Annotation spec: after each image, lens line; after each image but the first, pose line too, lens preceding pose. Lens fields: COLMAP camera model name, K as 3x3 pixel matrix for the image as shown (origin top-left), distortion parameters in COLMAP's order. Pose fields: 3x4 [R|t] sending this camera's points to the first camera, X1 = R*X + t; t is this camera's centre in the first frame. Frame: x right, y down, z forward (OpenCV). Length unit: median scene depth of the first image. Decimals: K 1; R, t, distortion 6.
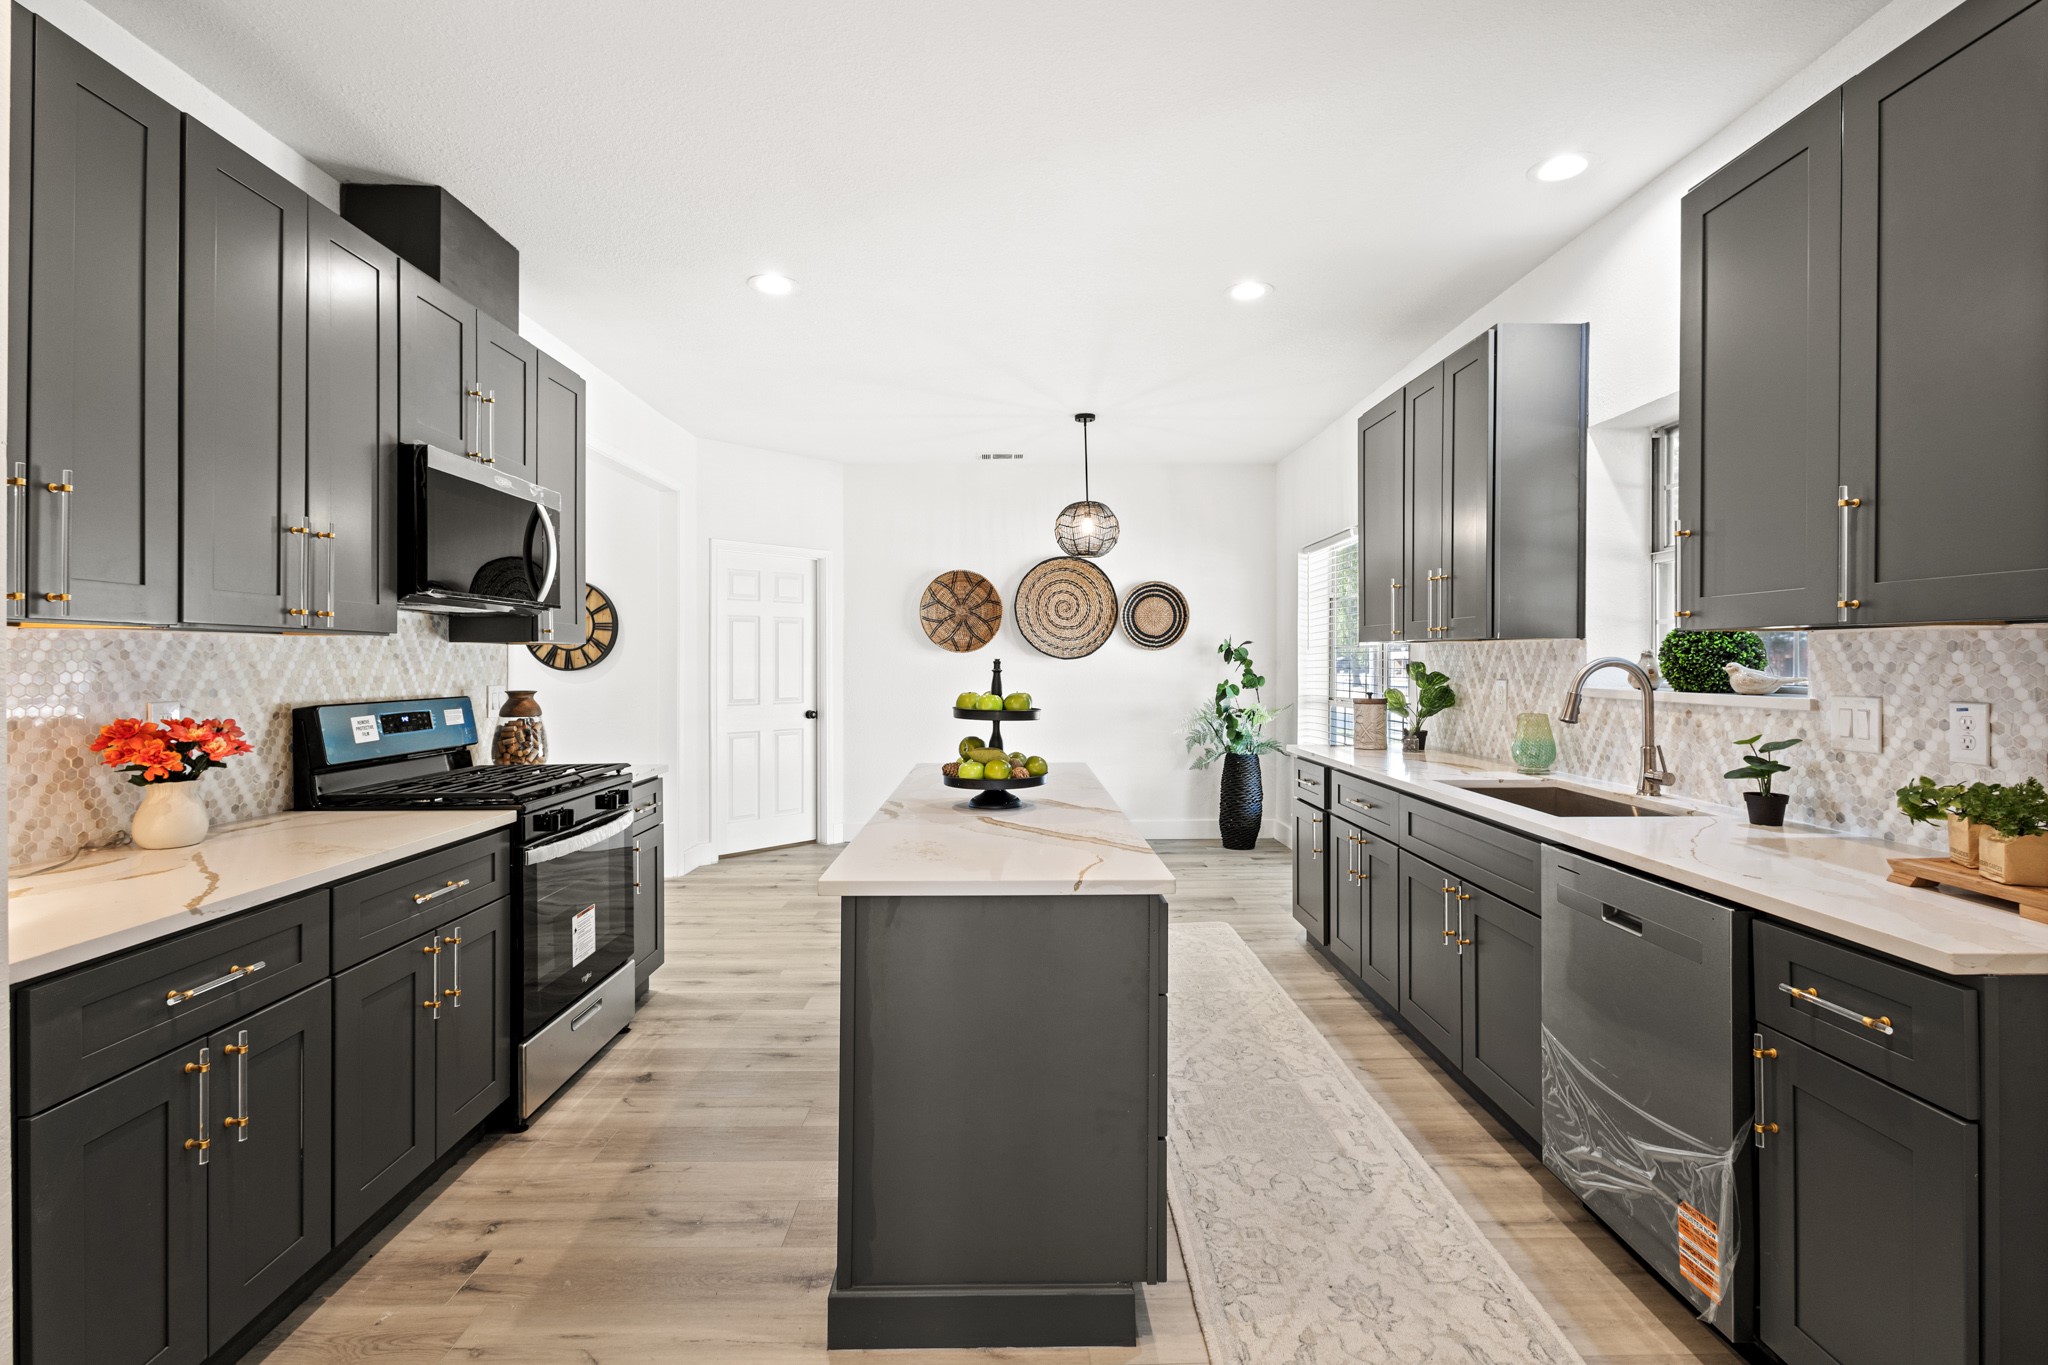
lens RADIAL K [[957.4, 0, 1024.4], [0, 957.4, 667.5], [0, 0, 1]] dist [0.010688, -0.000108]
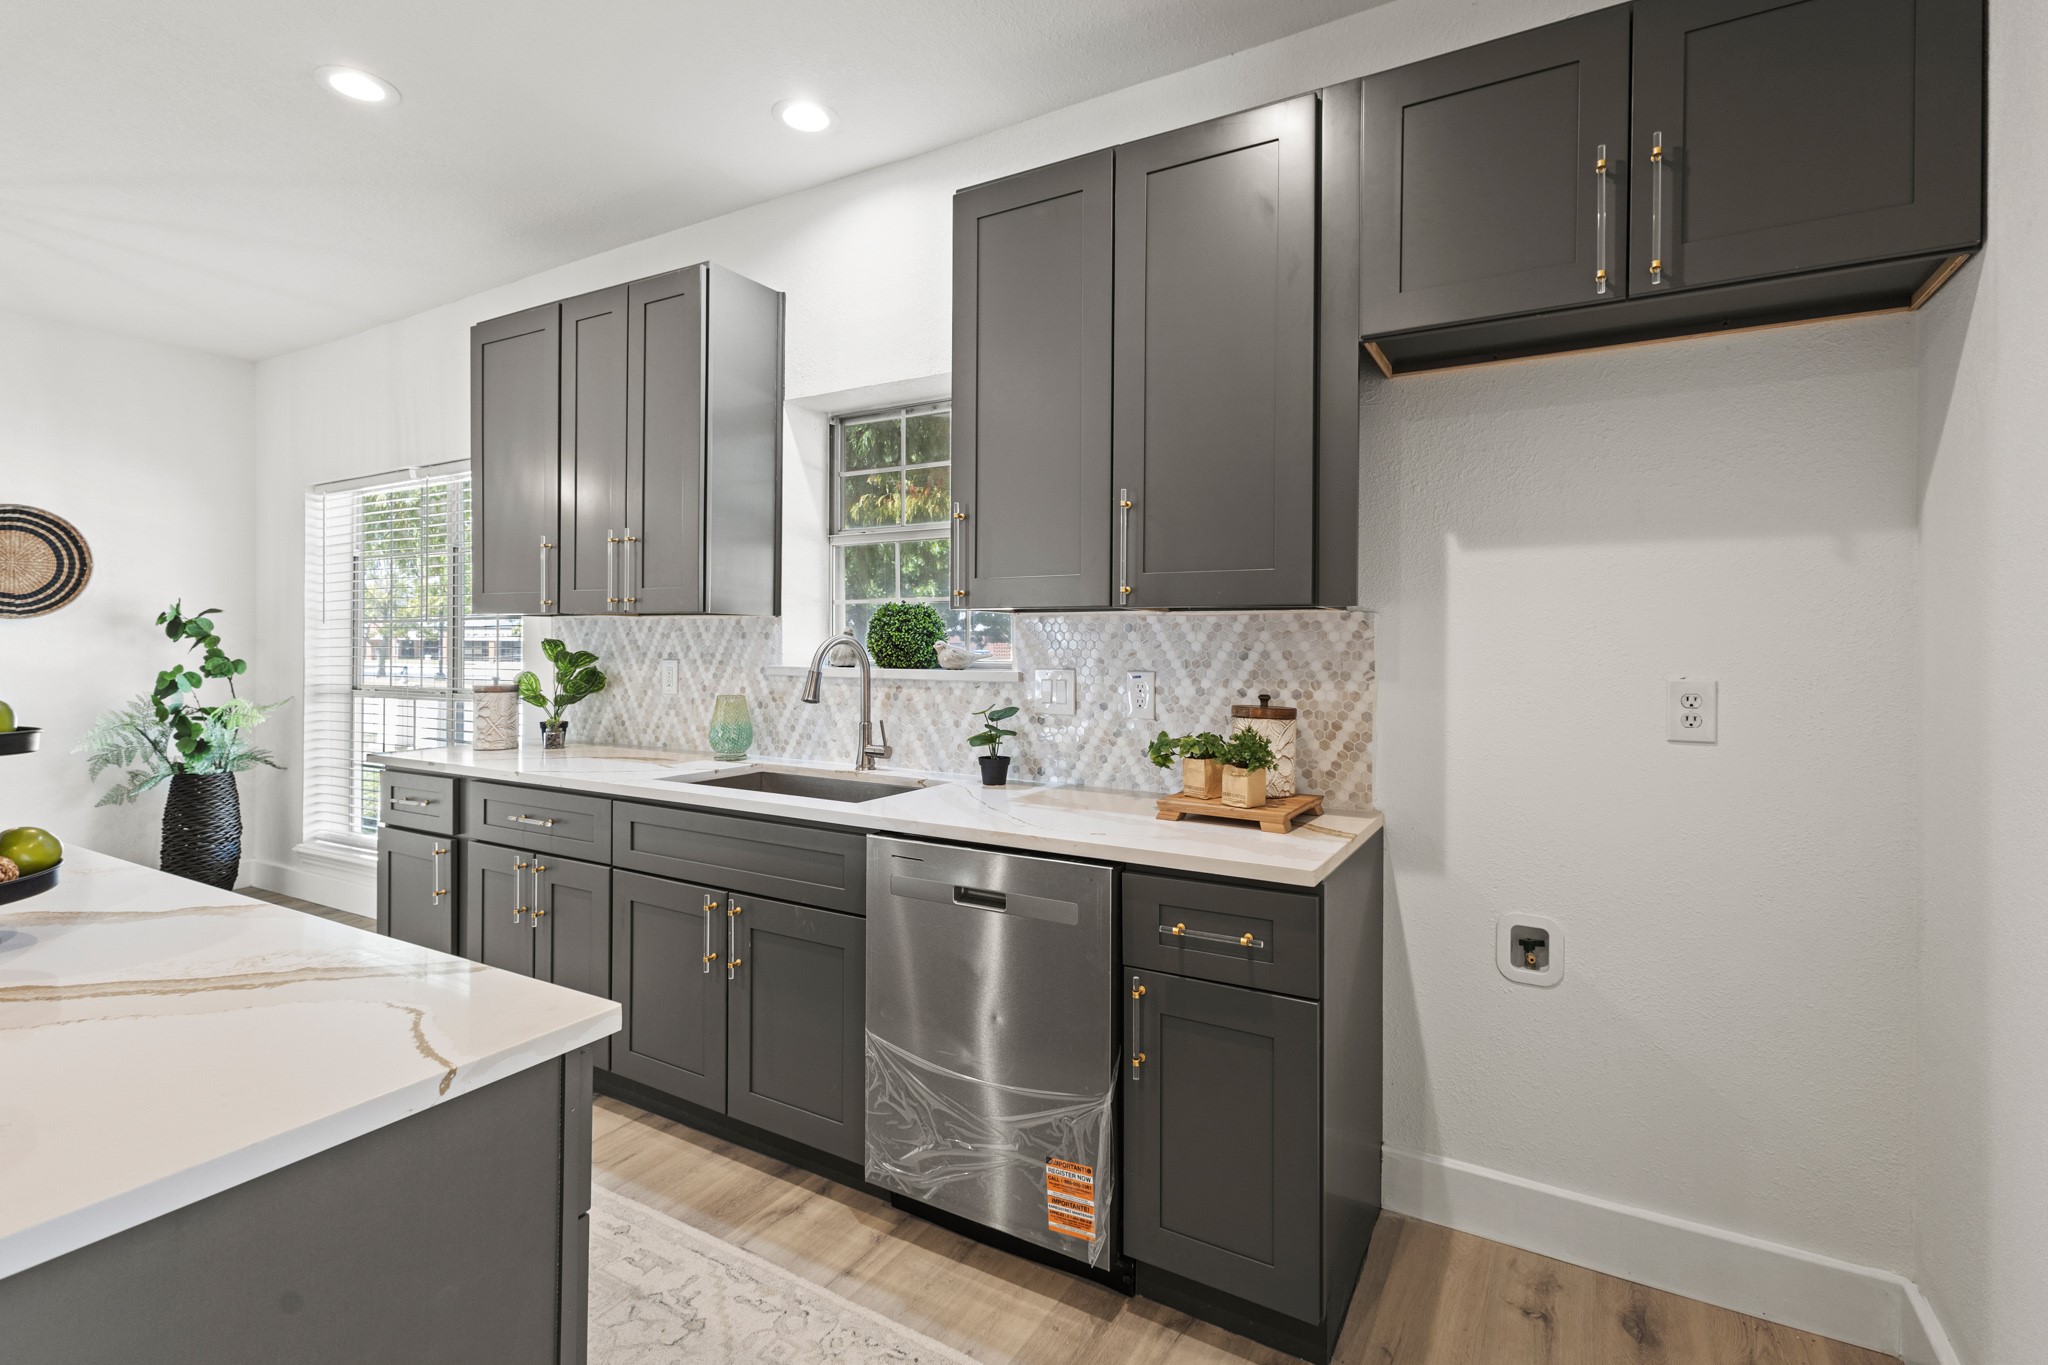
lens RADIAL K [[957.4, 0, 1030.3], [0, 957.4, 653.8], [0, 0, 1]] dist [0.010688, -0.000108]
pose [[0.513624, -0.003695, 0.858007, -0.136092], [0.000176, 0.999991, 0.004201, 0.004884], [-0.858015, -0.002006, 0.513620, 0.317877]]
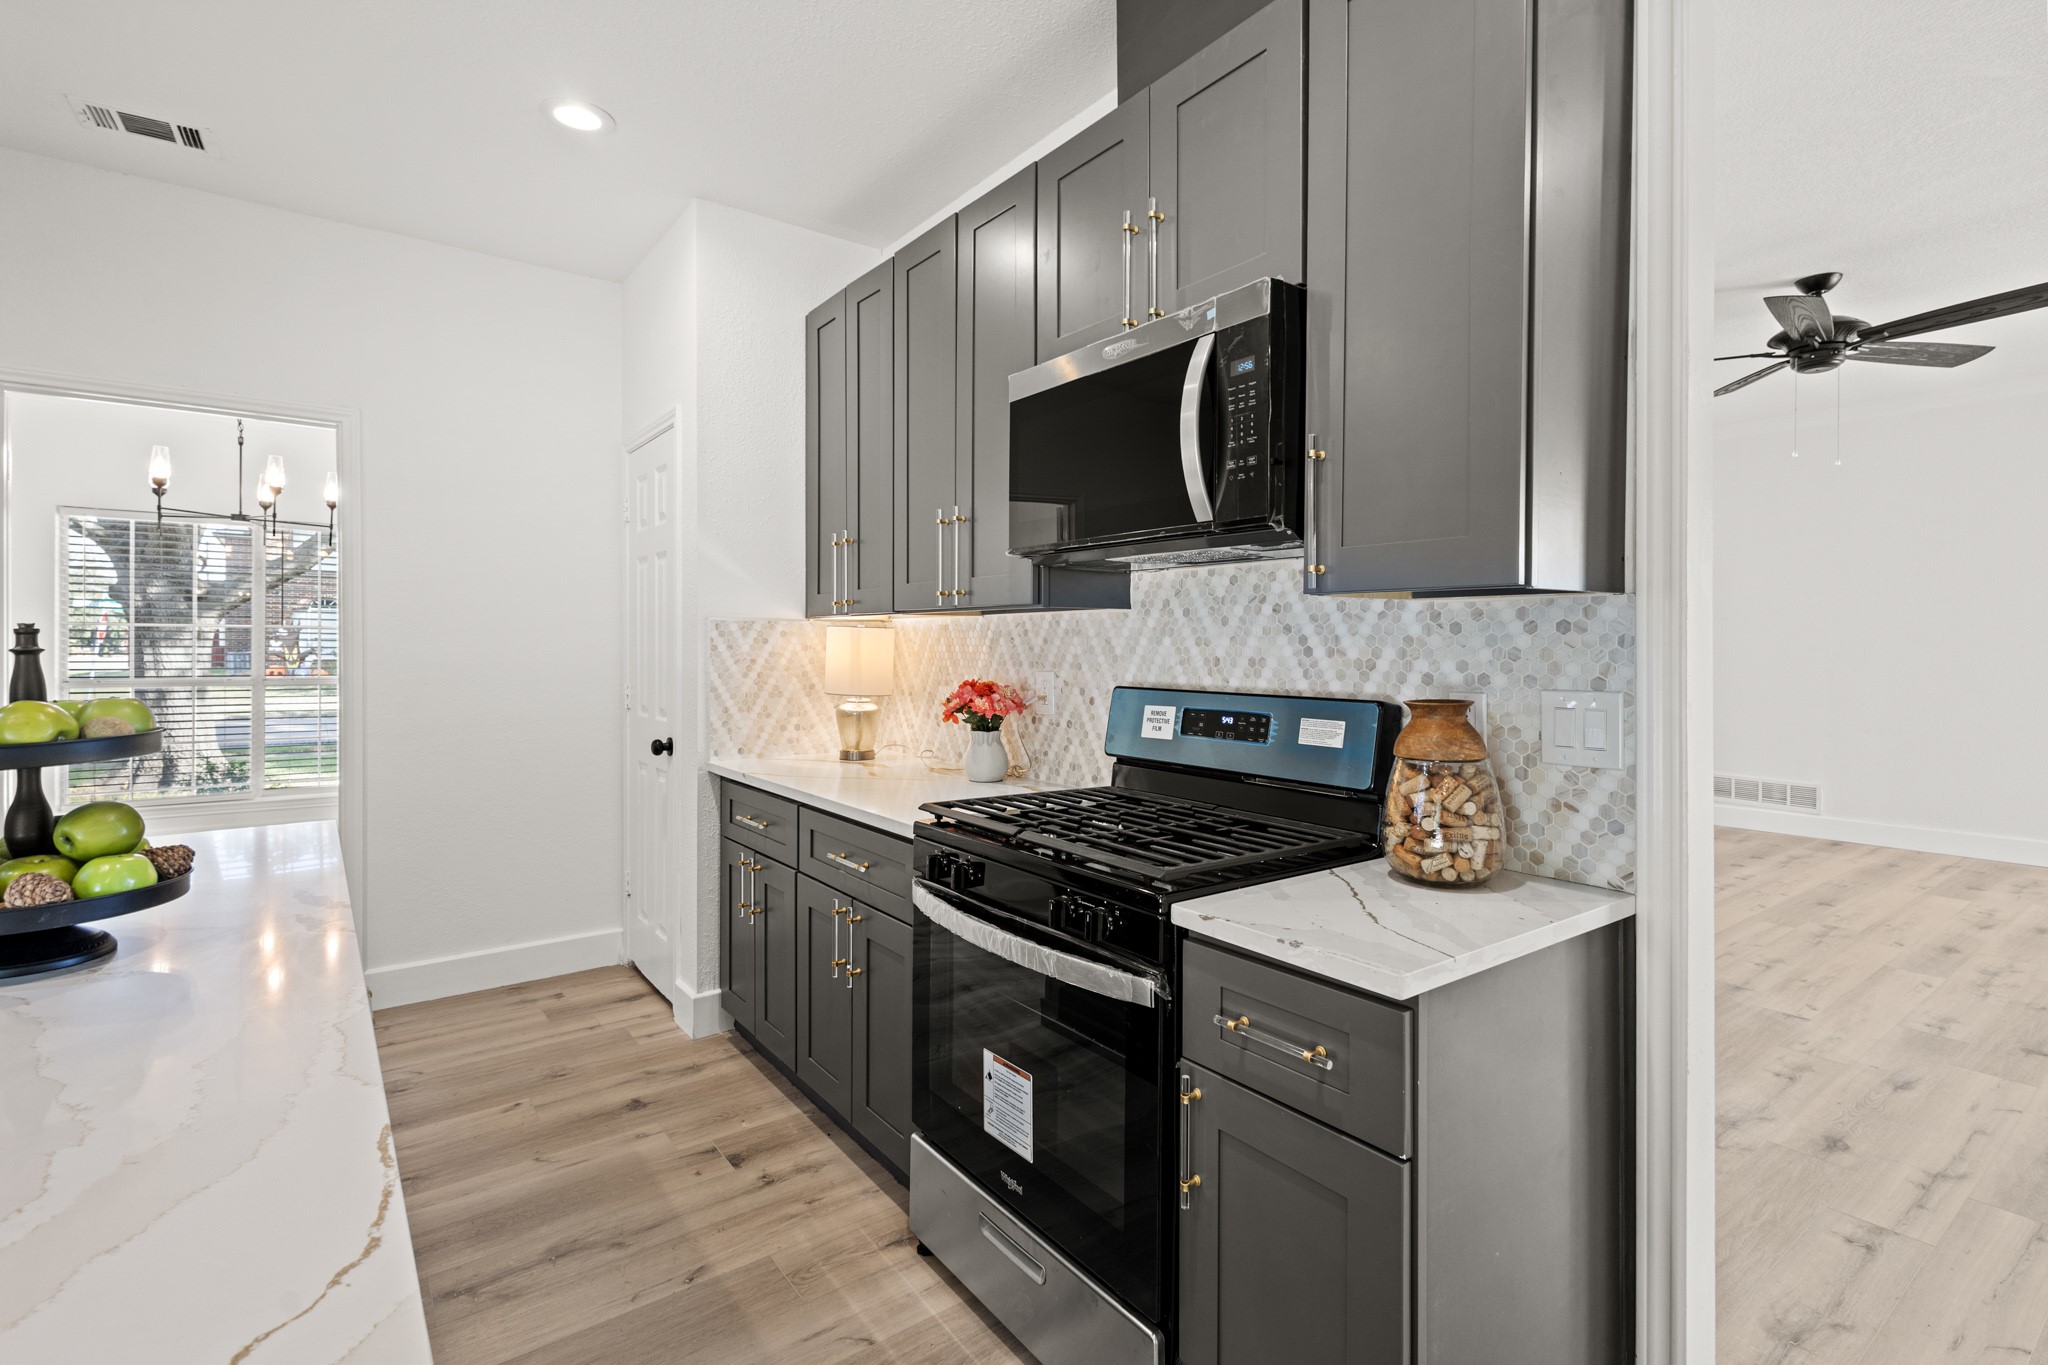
lens RADIAL K [[957.4, 0, 1031.0], [0, 957.4, 647.1], [0, 0, 1]] dist [0.010688, -0.000108]
pose [[-0.810509, 0.001297, -0.585725, -0.137109], [-0.005390, 0.999939, 0.009672, -0.004764], [0.585702, 0.010996, -0.810452, 1.565989]]
